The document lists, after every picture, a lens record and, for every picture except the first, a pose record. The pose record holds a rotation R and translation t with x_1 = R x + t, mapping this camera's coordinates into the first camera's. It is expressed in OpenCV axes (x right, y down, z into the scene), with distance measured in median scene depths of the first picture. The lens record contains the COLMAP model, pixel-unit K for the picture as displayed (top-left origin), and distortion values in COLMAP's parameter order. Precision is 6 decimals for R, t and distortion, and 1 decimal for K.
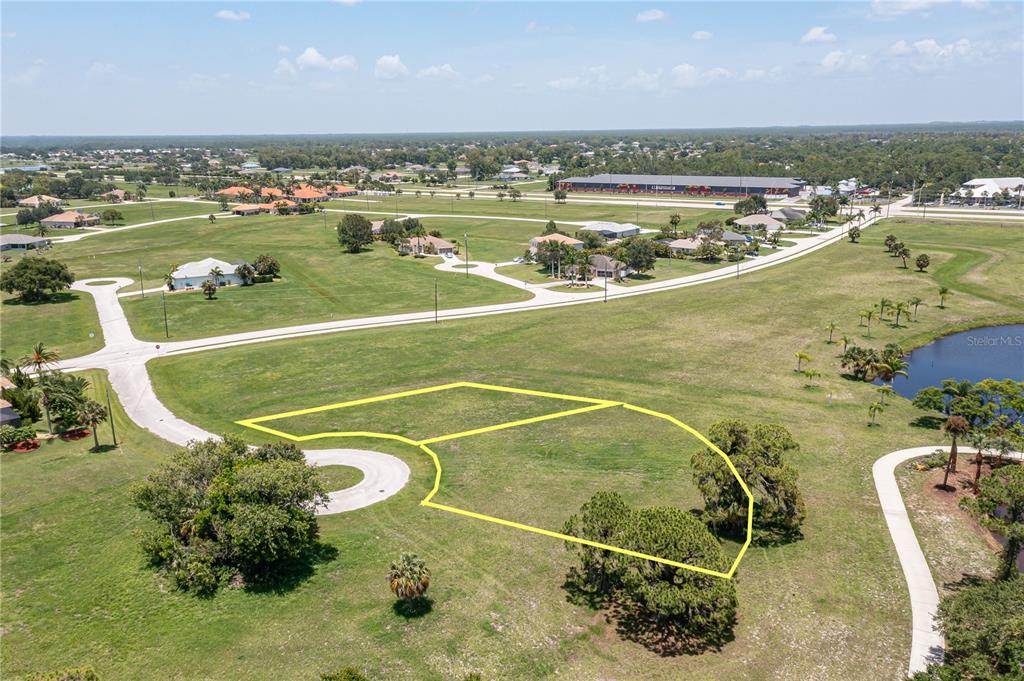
lens RADIAL K [[825.3, 0, 513.5], [0, 825.3, 340.5], [0, 0, 1]] dist [0.009408, 0.040565]
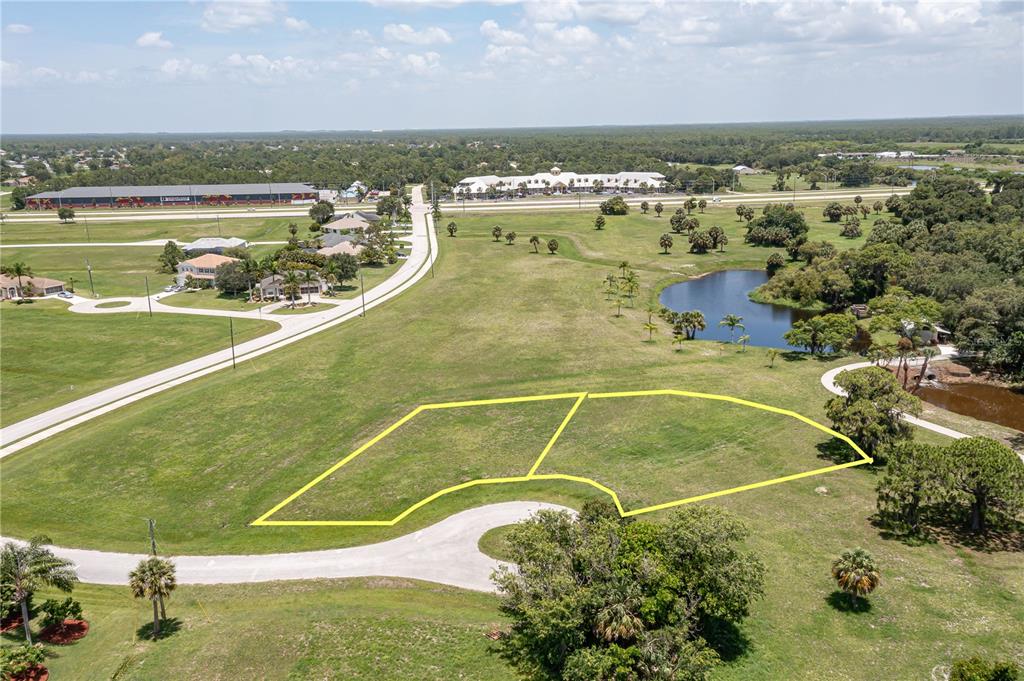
lens RADIAL K [[825.3, 0, 512.3], [0, 825.3, 343.3], [0, 0, 1]] dist [0.009408, 0.040565]
pose [[0.733266, -0.169085, 0.658583, -0.185554], [0.173014, 0.983104, 0.059769, -0.020665], [-0.657562, 0.070117, 0.750131, 0.090465]]
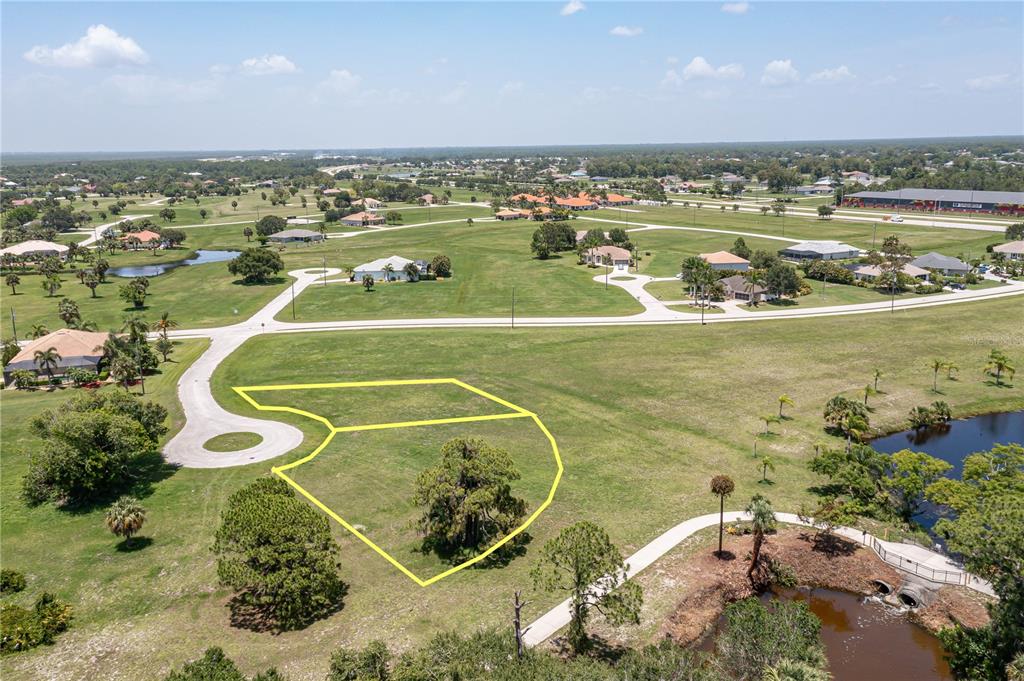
lens RADIAL K [[825.3, 0, 511.7], [0, 825.3, 342.9], [0, 0, 1]] dist [0.009408, 0.040565]
pose [[0.894886, 0.101646, -0.434565, 0.159199], [-0.104565, 0.994368, 0.017258, -0.009297], [0.433872, 0.029997, 0.900475, 0.024127]]
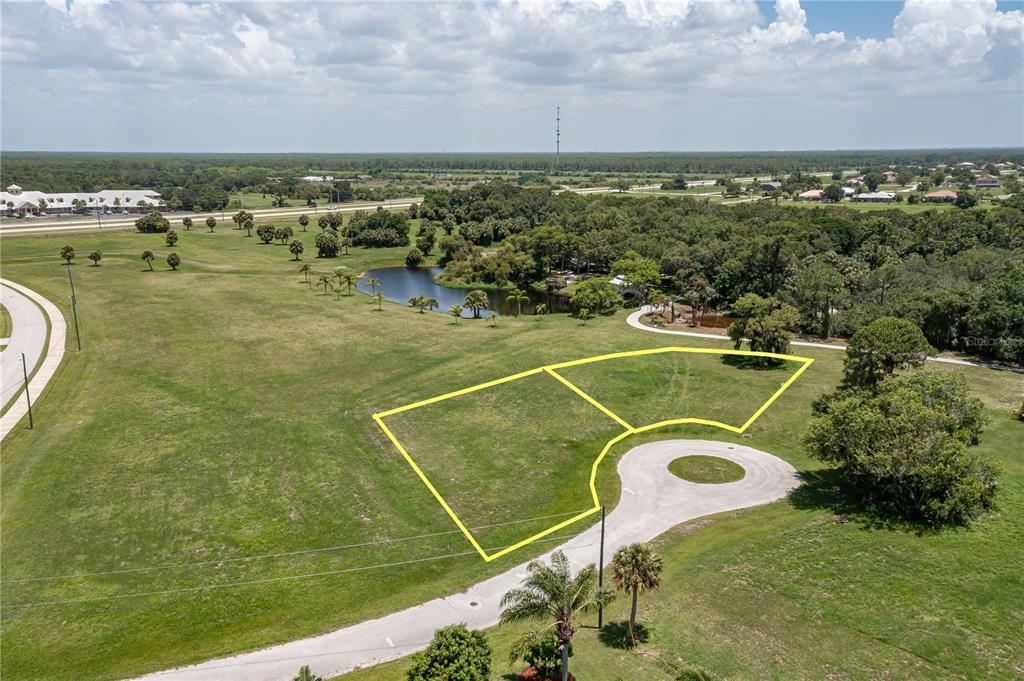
lens RADIAL K [[825.3, 0, 512.1], [0, 825.3, 339.4], [0, 0, 1]] dist [0.009408, 0.040565]
pose [[0.066410, -0.200523, 0.977436, -0.269015], [0.245362, 0.952800, 0.178798, -0.044061], [-0.967154, 0.227952, 0.112476, 0.270170]]
